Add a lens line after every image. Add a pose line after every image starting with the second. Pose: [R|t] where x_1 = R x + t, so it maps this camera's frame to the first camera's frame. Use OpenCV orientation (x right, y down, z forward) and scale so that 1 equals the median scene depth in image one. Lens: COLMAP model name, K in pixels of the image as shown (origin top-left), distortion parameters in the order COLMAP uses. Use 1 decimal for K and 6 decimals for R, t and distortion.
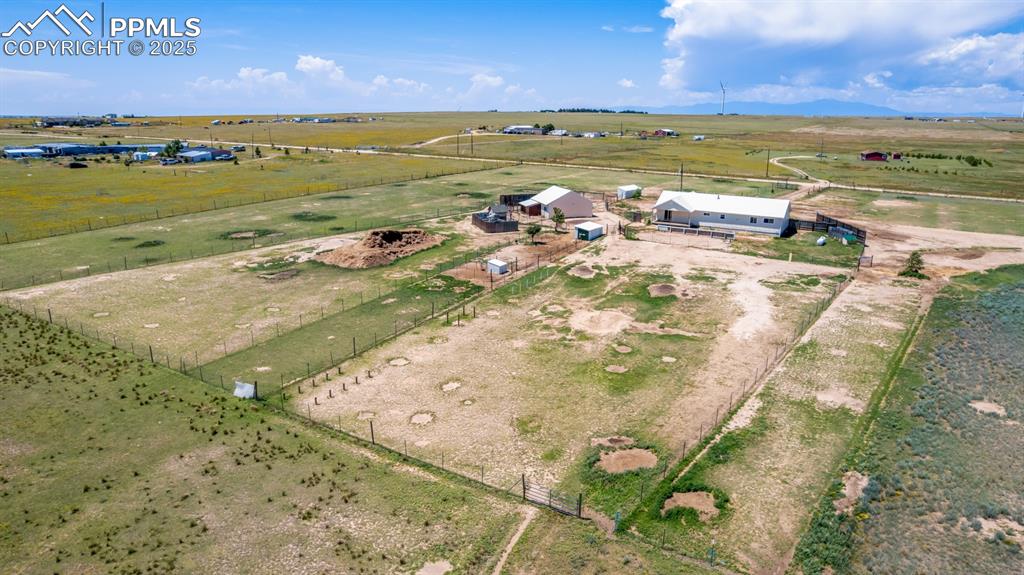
lens RADIAL K [[670.8, 0, 512.0], [0, 670.8, 287.5], [0, 0, 1]] dist [-0.084700, 0.078950]
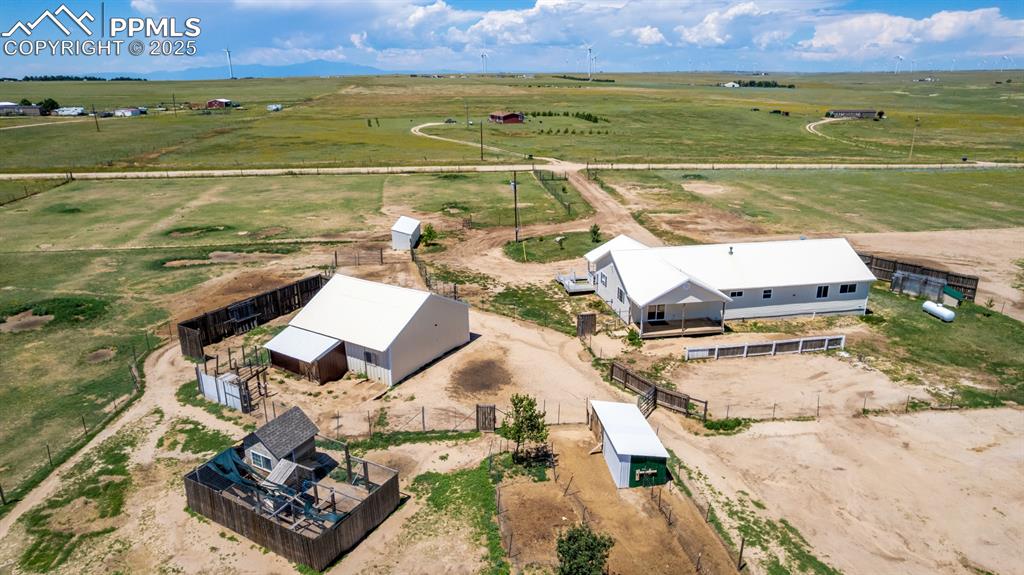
lens RADIAL K [[657.7, 0, 512.0], [0, 657.7, 287.5], [0, 0, 1]] dist [-0.096659, 0.092128]
pose [[0.760191, -0.214155, 0.613390, -0.166511], [0.177641, 0.976650, 0.120825, -0.314474], [-0.624942, 0.017113, 0.780483, 1.185938]]
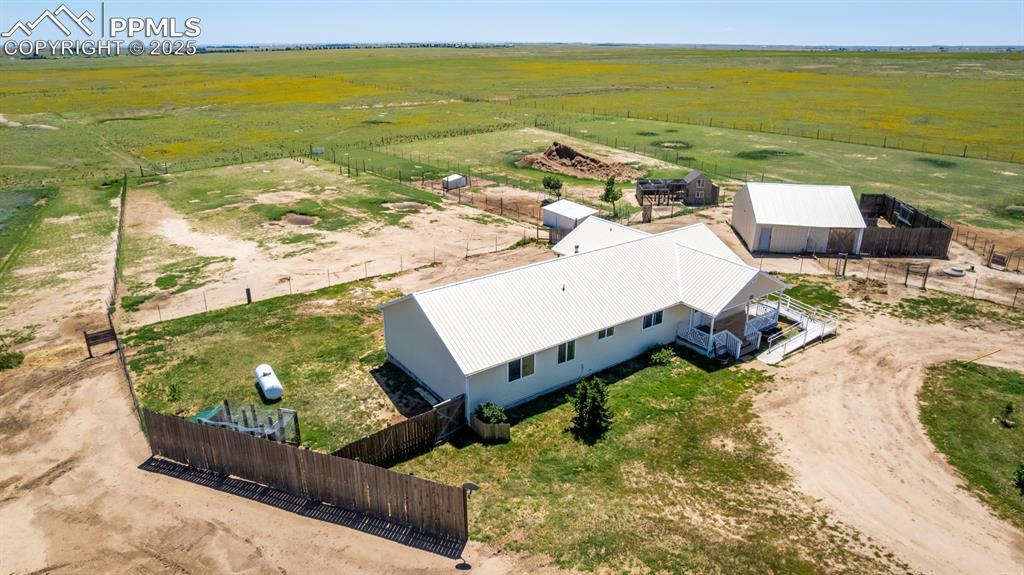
lens RADIAL K [[657.7, 0, 512.0], [0, 657.7, 287.5], [0, 0, 1]] dist [-0.096659, 0.092128]
pose [[-0.412487, 0.320736, -0.852633, 1.001916], [-0.239467, 0.864874, 0.441190, -0.421943], [0.878926, 0.386162, -0.279943, 1.734392]]
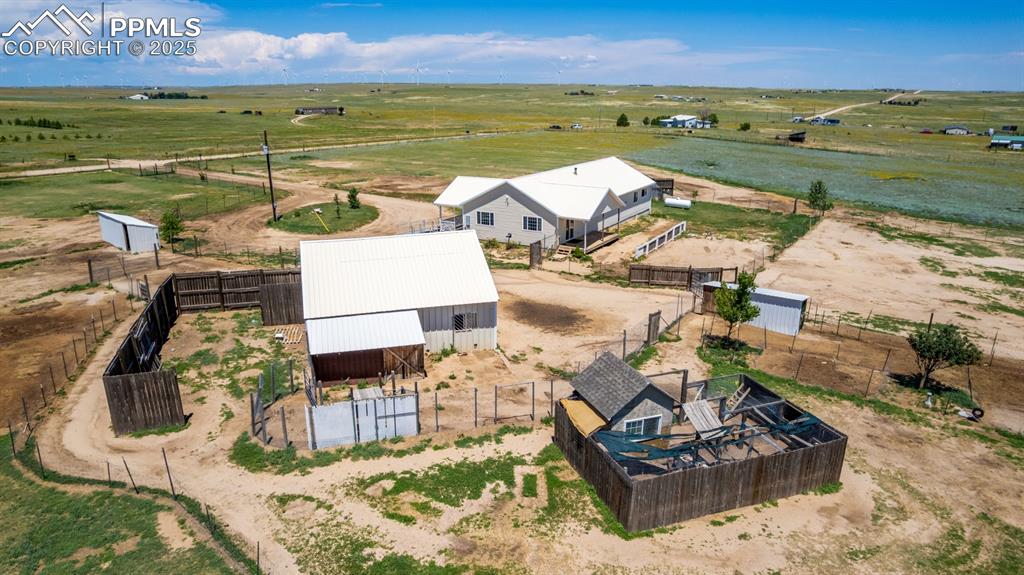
lens RADIAL K [[657.7, 0, 512.0], [0, 657.7, 287.5], [0, 0, 1]] dist [-0.096659, 0.092128]
pose [[0.015180, -0.302686, 0.952969, -0.325591], [0.257041, 0.922230, 0.288828, -0.342209], [-0.966281, 0.240568, 0.091802, 1.653810]]
